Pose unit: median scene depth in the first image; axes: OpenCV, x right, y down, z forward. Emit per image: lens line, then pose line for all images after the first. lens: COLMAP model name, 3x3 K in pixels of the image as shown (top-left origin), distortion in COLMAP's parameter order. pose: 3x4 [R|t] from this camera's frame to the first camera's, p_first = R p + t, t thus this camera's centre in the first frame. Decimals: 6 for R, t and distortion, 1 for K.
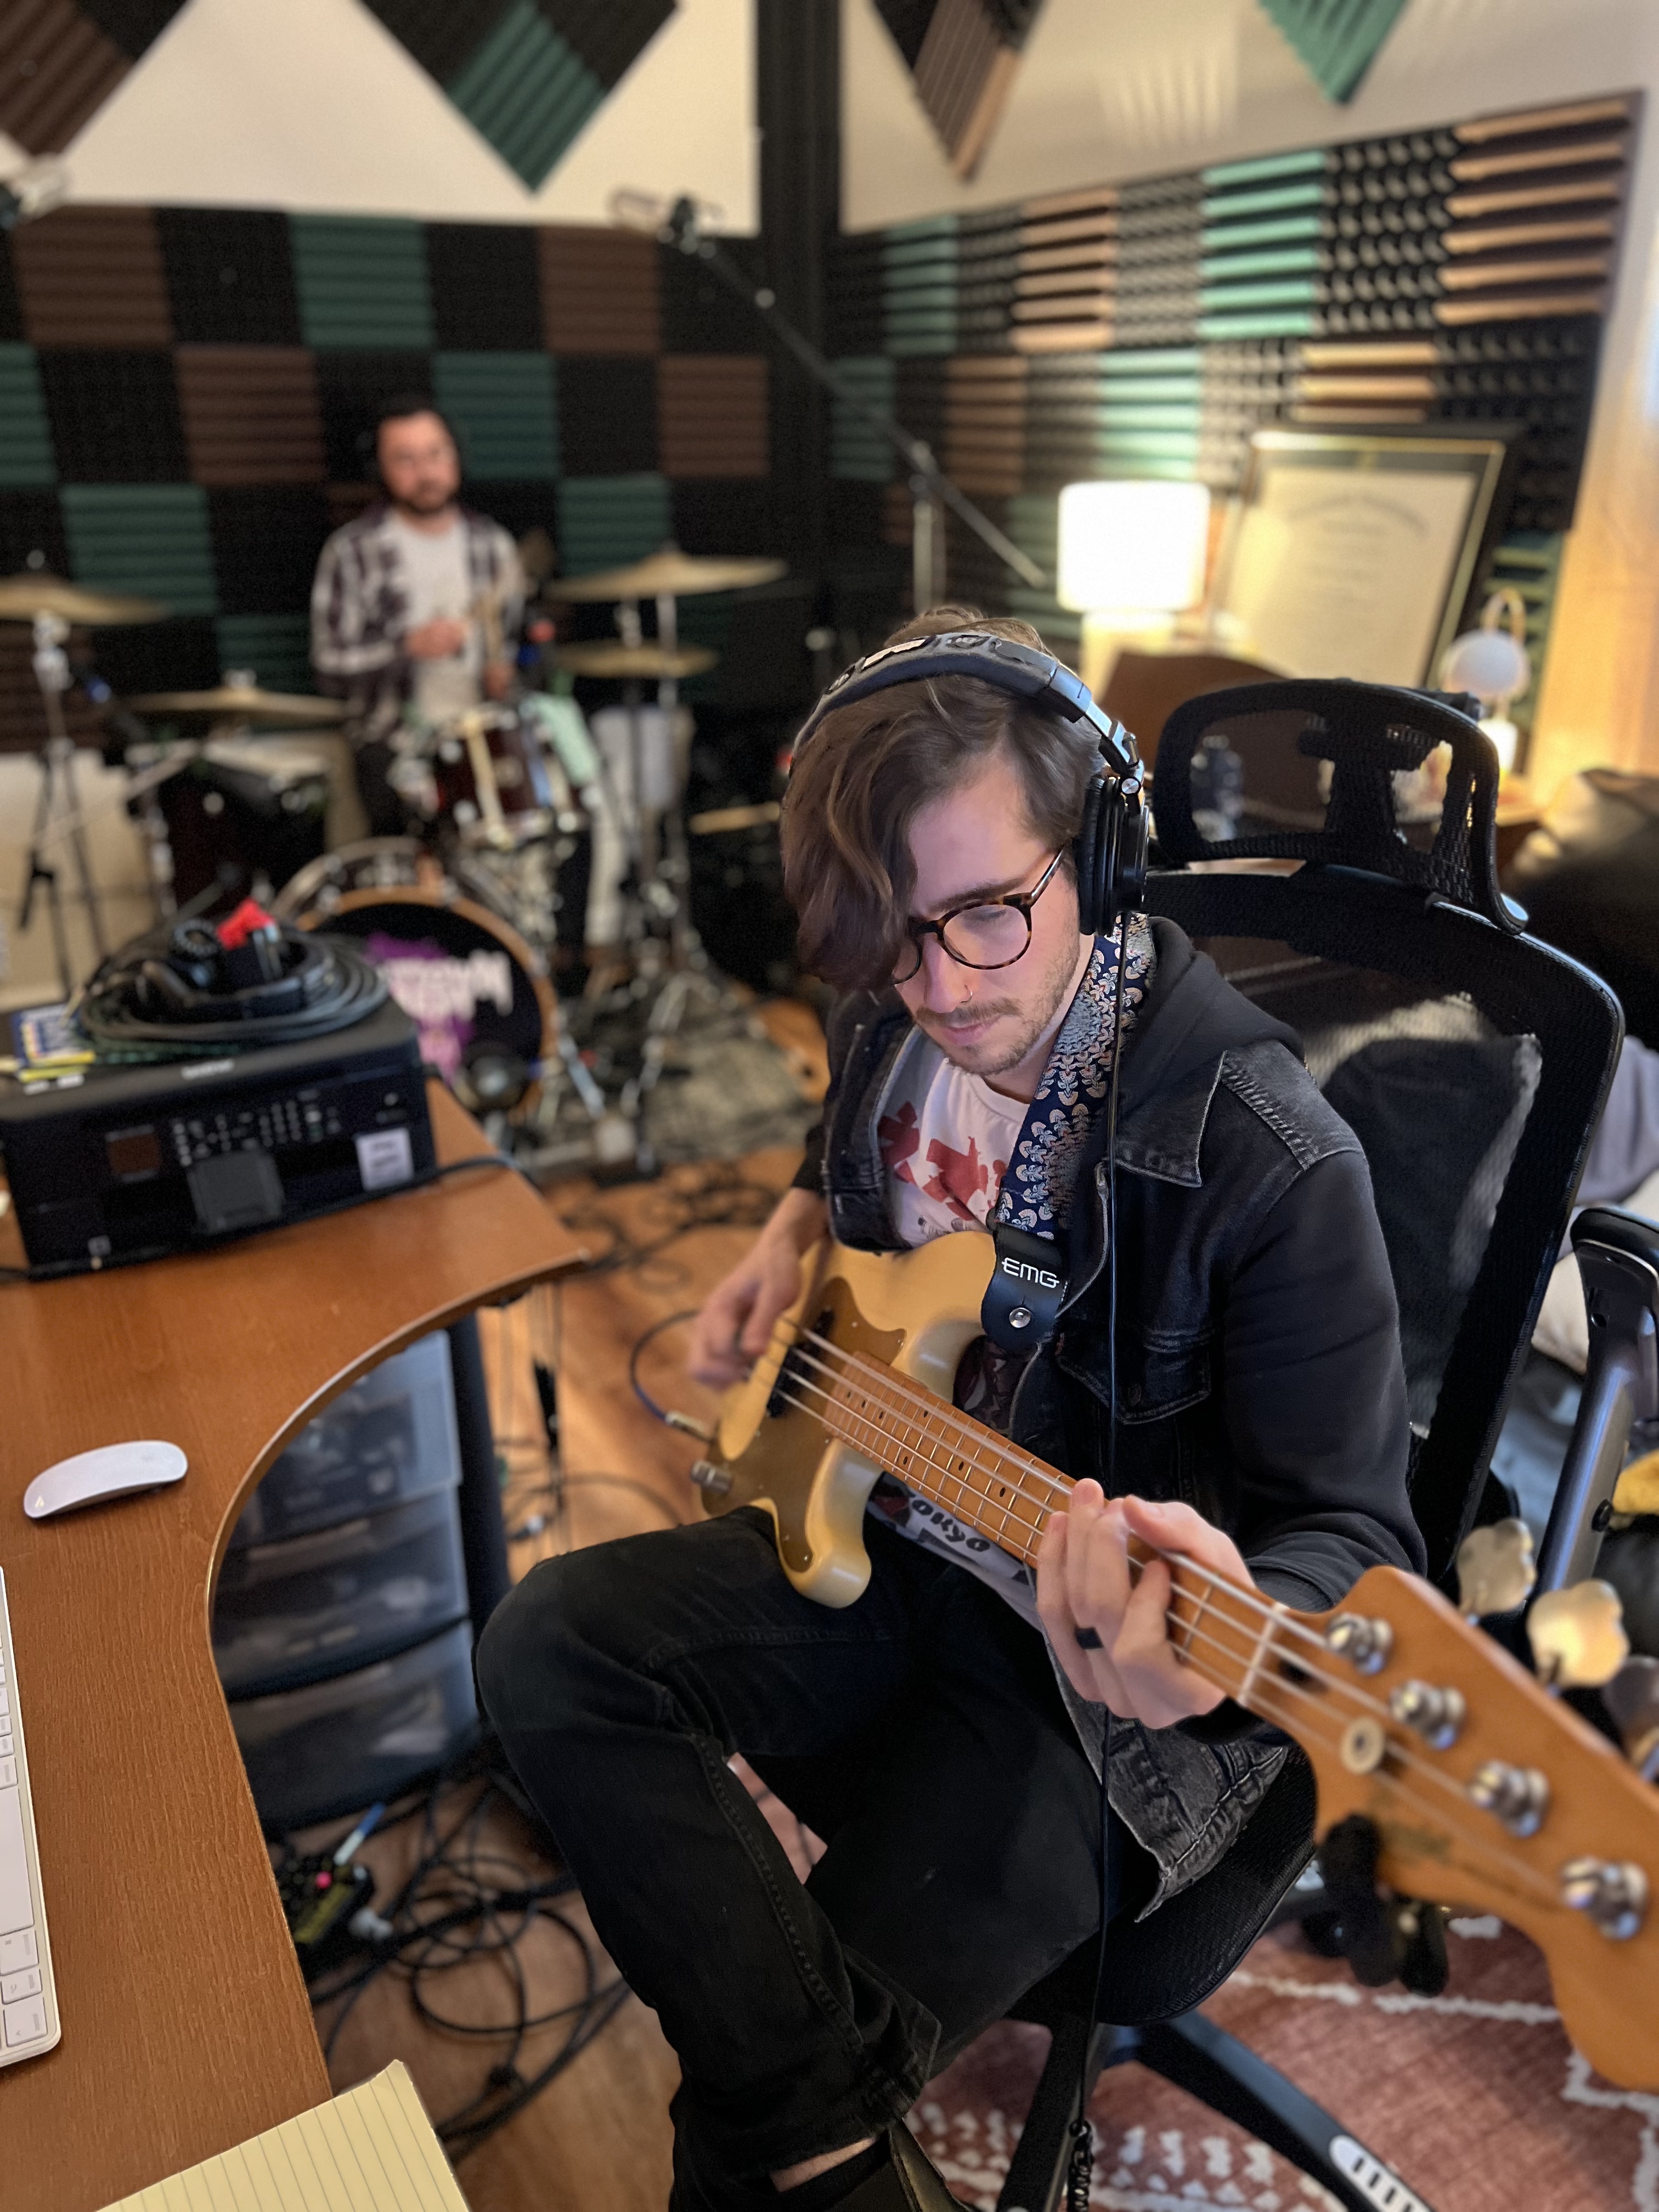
lens RADIAL K [[1662.2, 0, 834.1], [0, 1662.2, 1088.2], [0, 0, 1]] dist [0.041300, -0.056110]
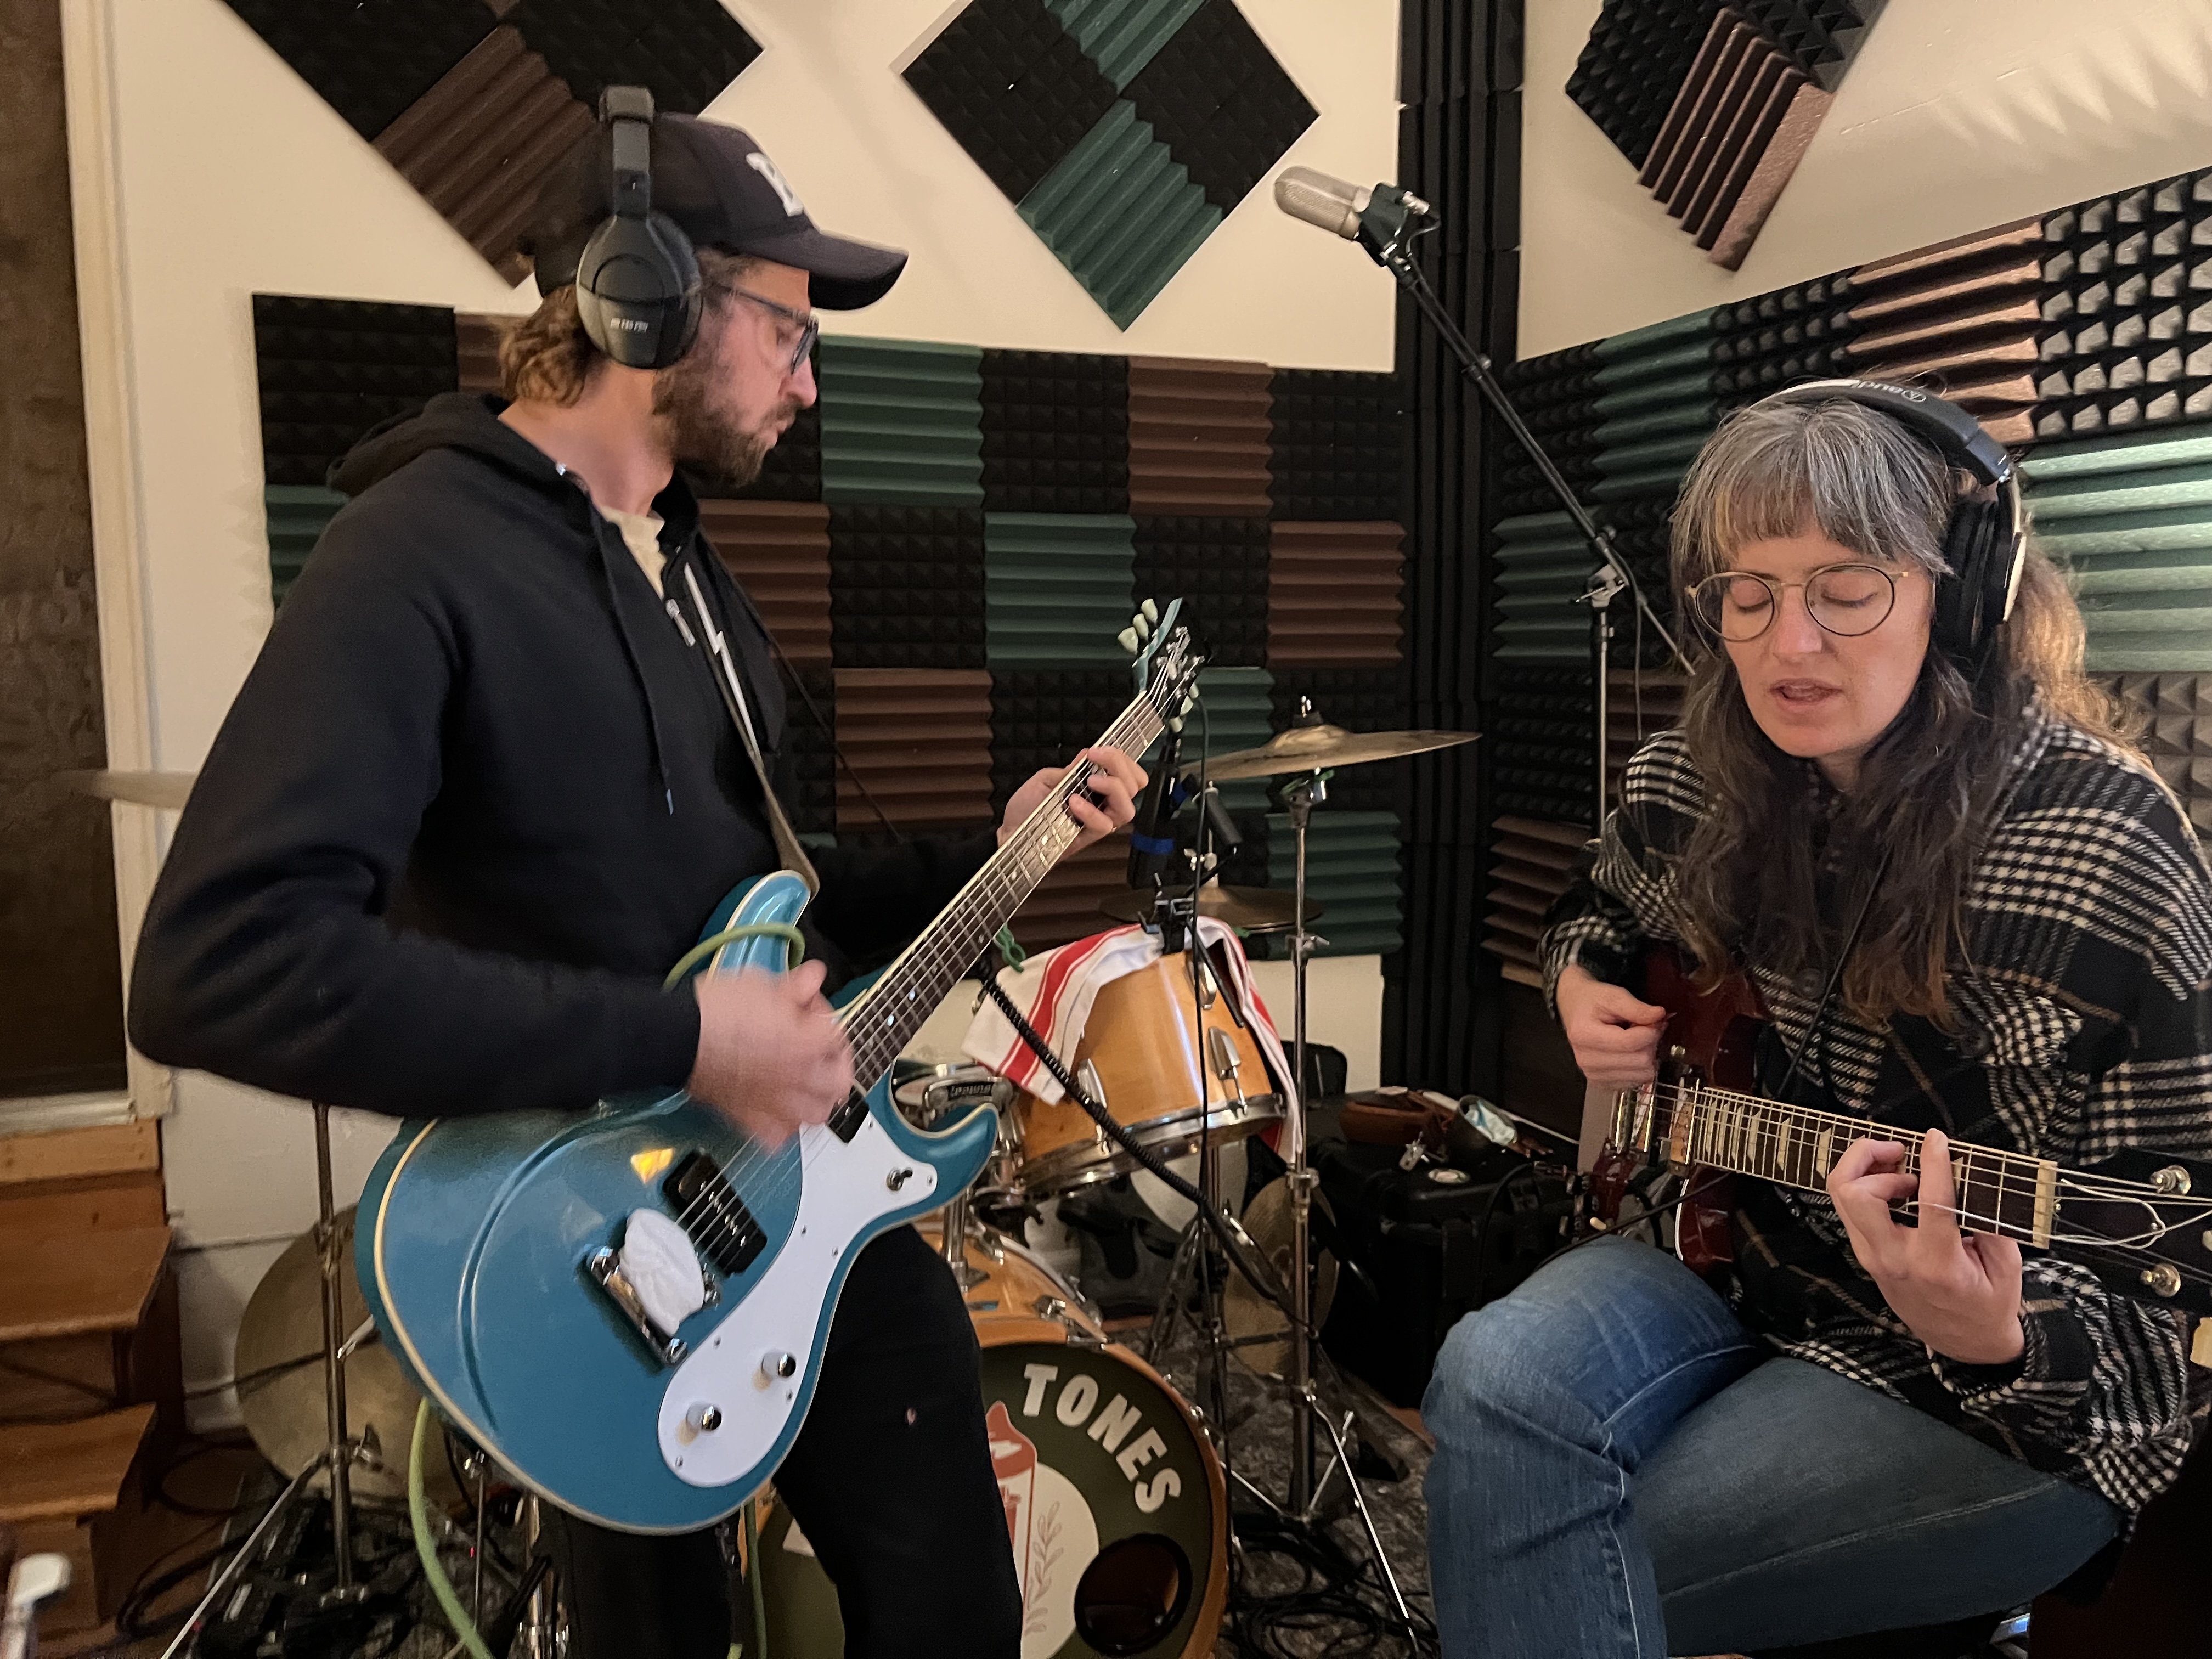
lens RADIAL K [[1662.2, 0, 1097.8], [0, 1662.2, 817.9], [0, 0, 1]] dist [0.041300, -0.056110]
pose [[0.991610, 0.008241, -0.129005, -0.090804], [-0.044877, 0.957844, -0.283762, -0.094443], [0.121228, 0.287171, 0.950177, 0.334233]]
